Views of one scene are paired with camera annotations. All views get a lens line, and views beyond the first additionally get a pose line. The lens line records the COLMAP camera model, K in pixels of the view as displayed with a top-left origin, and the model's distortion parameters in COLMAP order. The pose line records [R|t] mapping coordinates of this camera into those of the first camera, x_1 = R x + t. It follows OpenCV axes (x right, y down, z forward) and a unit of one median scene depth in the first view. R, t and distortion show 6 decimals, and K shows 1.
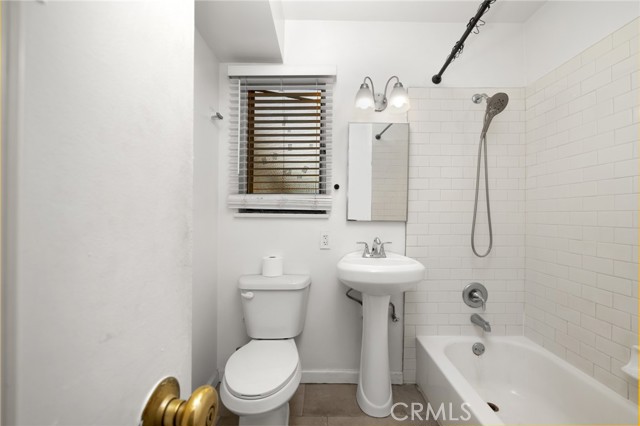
lens RADIAL K [[269.3, 0, 317.0], [0, 269.3, 212.2], [0, 0, 1]] dist [-0.004288, 0.000577]
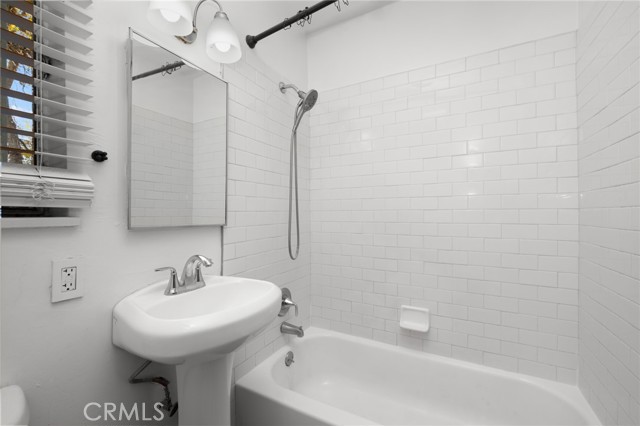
lens RADIAL K [[269.3, 0, 321.8], [0, 269.3, 213.0], [0, 0, 1]] dist [-0.004288, 0.000577]
pose [[0.442724, -0.008682, 0.896616, -0.172557], [-0.004088, 0.999923, 0.011701, -0.005659], [-0.896649, -0.008846, 0.442654, 0.476348]]
